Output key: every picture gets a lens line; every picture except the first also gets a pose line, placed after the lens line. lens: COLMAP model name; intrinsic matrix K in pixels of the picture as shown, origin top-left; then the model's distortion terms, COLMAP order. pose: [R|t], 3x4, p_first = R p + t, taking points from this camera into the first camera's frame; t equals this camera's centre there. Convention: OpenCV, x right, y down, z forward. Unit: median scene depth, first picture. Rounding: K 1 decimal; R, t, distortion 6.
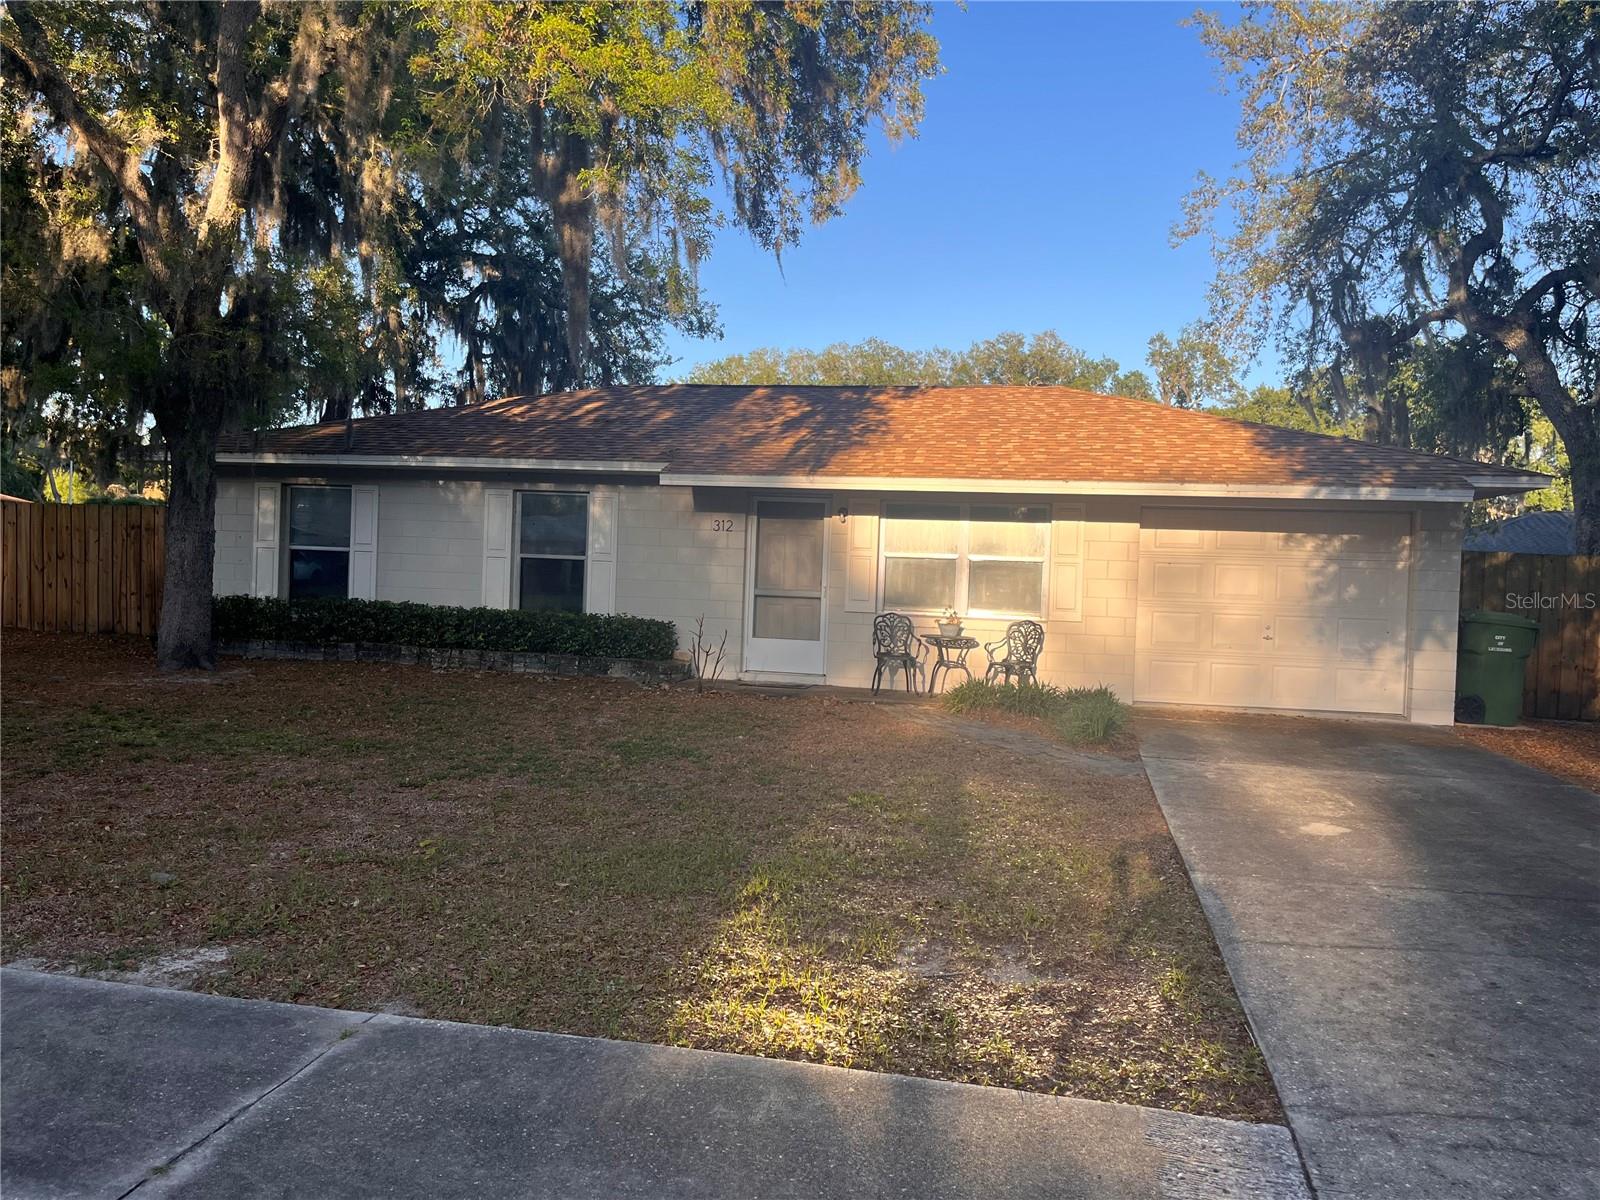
lens RADIAL K [[1211.3, 0, 800.0], [0, 1211.3, 600.0], [0, 0, 1]] dist [0.072839, -0.114657]
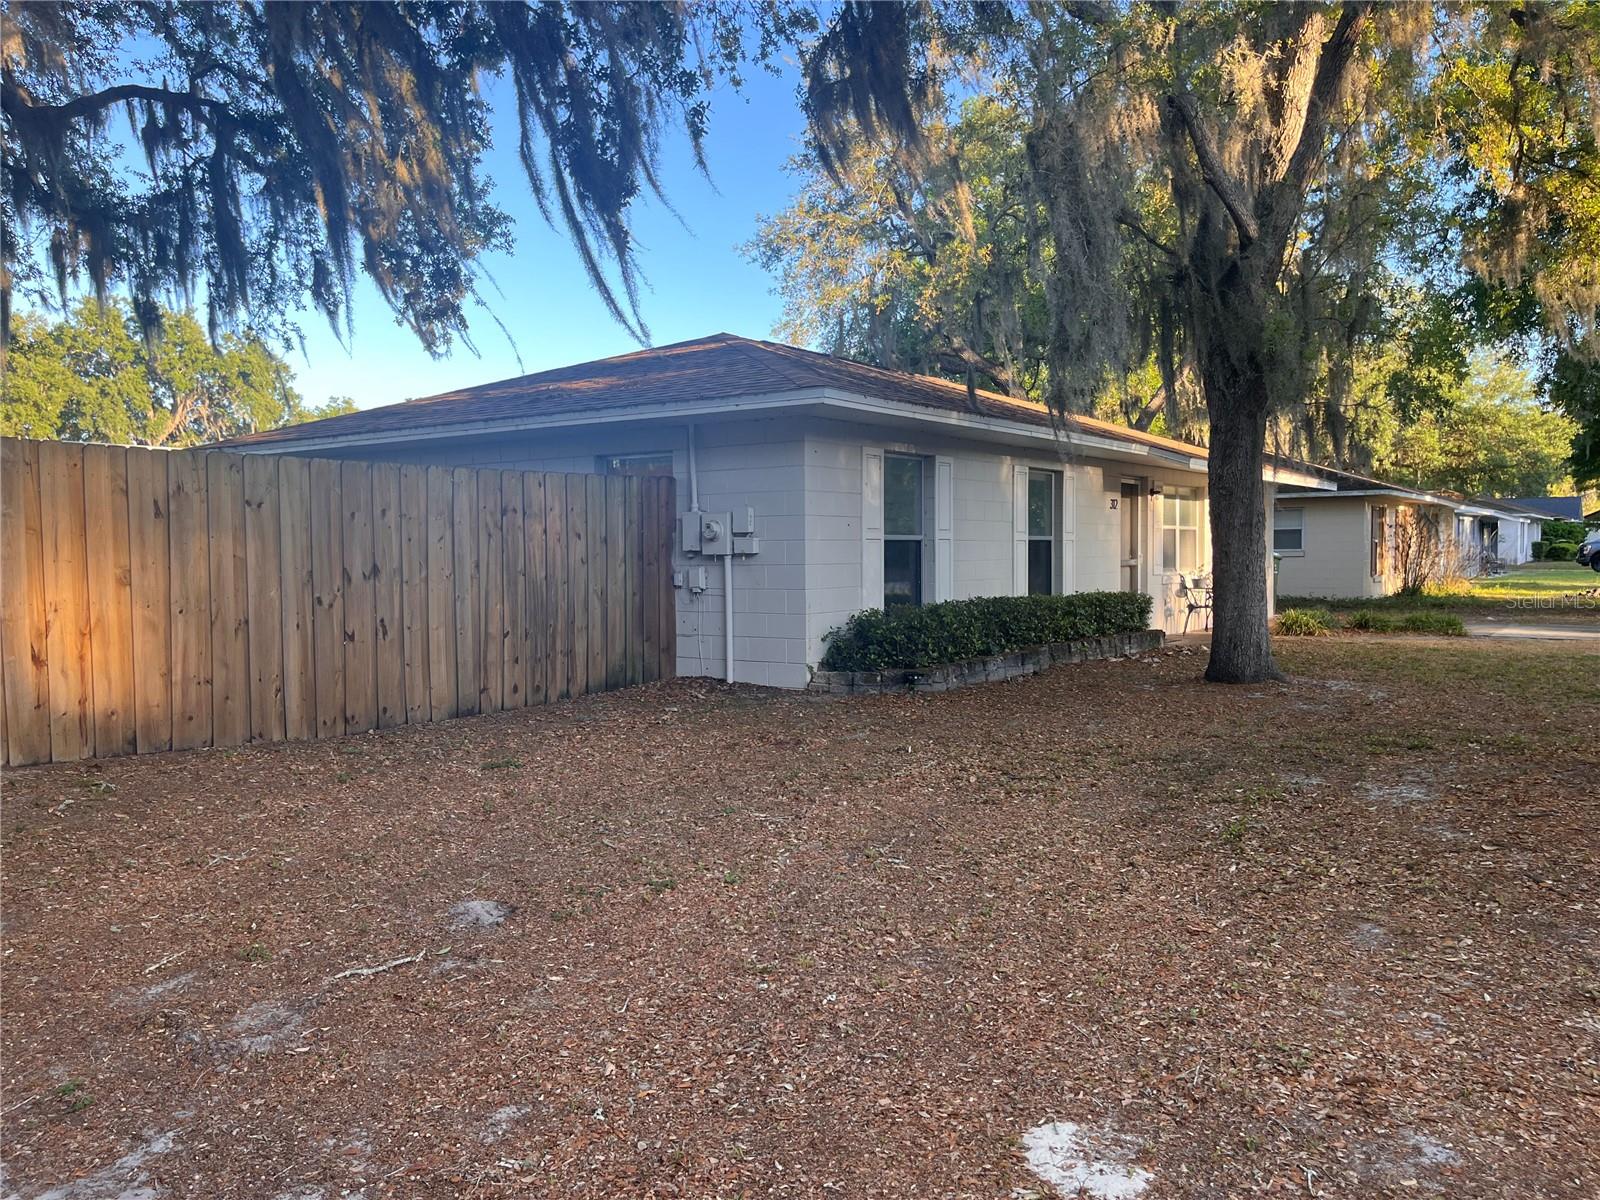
lens RADIAL K [[1211.3, 0, 800.0], [0, 1211.3, 600.0], [0, 0, 1]] dist [0.072839, -0.114657]
pose [[0.386575, -0.081497, 0.918650, -1.240716], [0.044317, 0.996579, 0.069762, -0.065770], [-0.921193, 0.013744, 0.388864, 0.859452]]
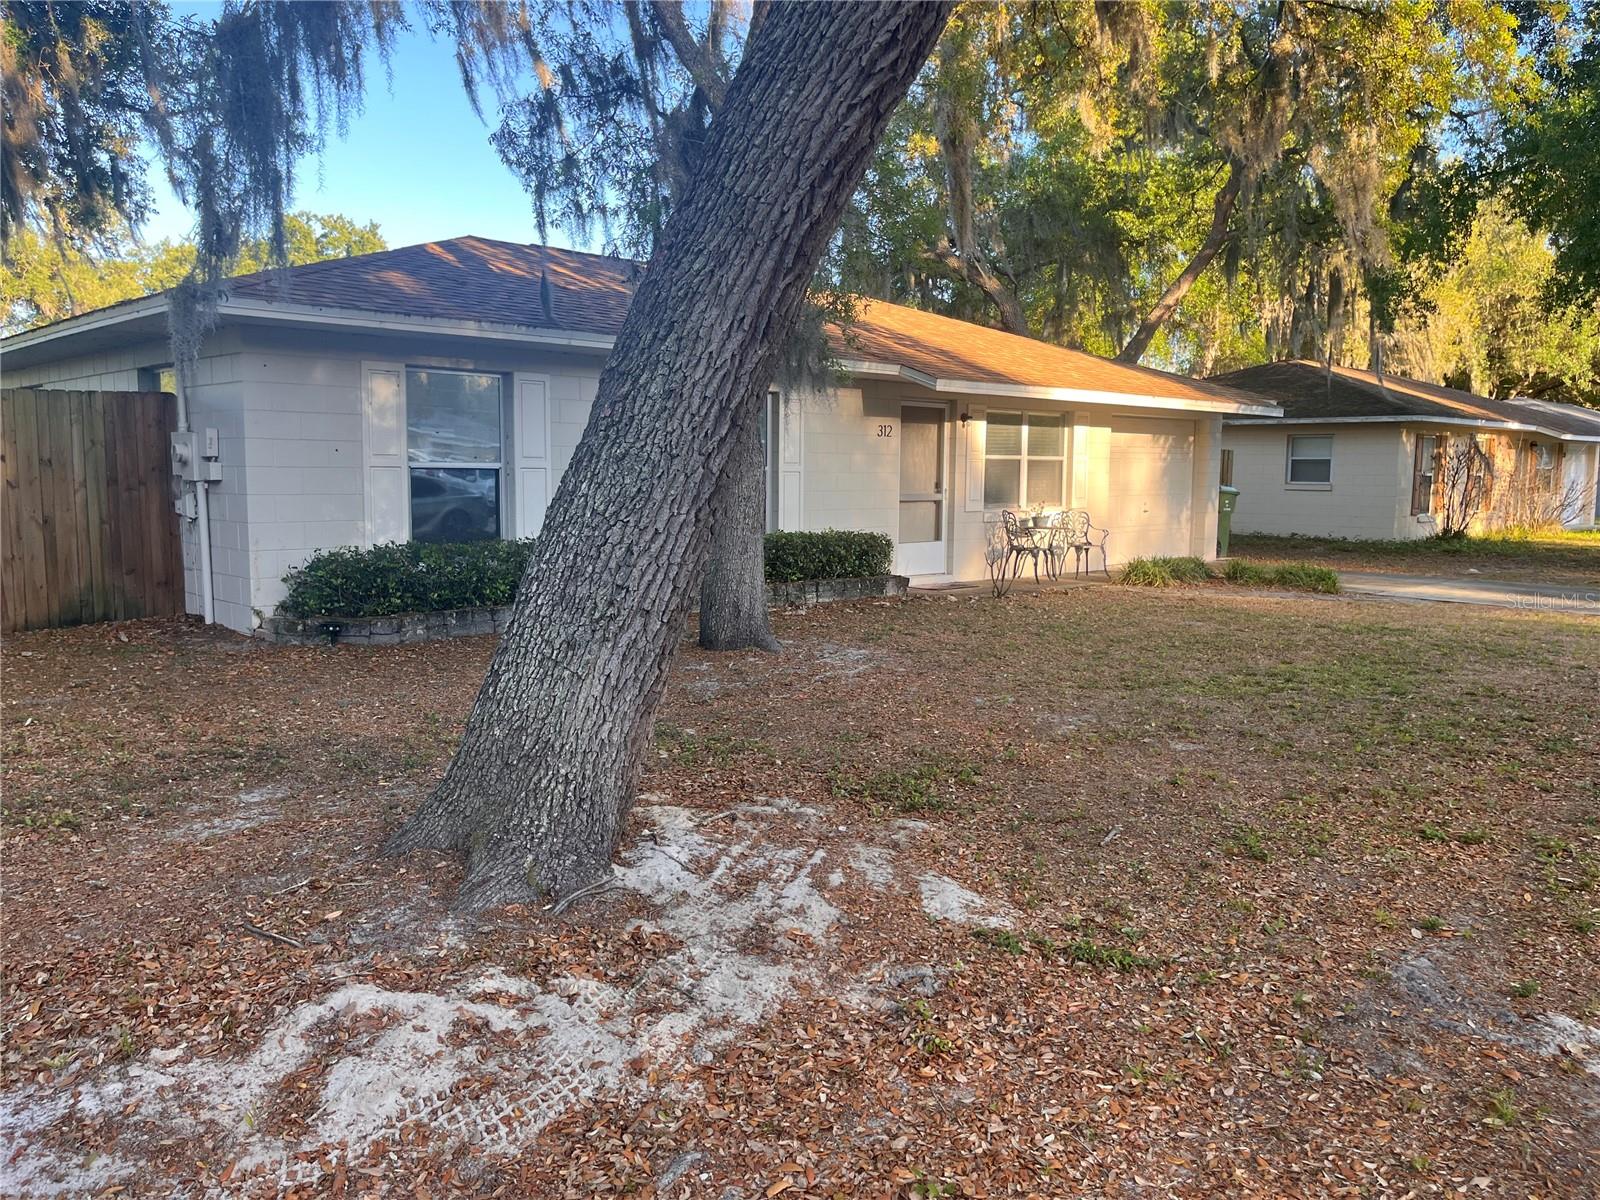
lens RADIAL K [[1211.3, 0, 800.0], [0, 1211.3, 600.0], [0, 0, 1]] dist [0.072839, -0.114657]
pose [[0.545378, -0.125375, 0.828761, -0.953107], [0.029168, 0.990990, 0.130723, -0.056981], [-0.837683, -0.047120, 0.544121, 0.536297]]
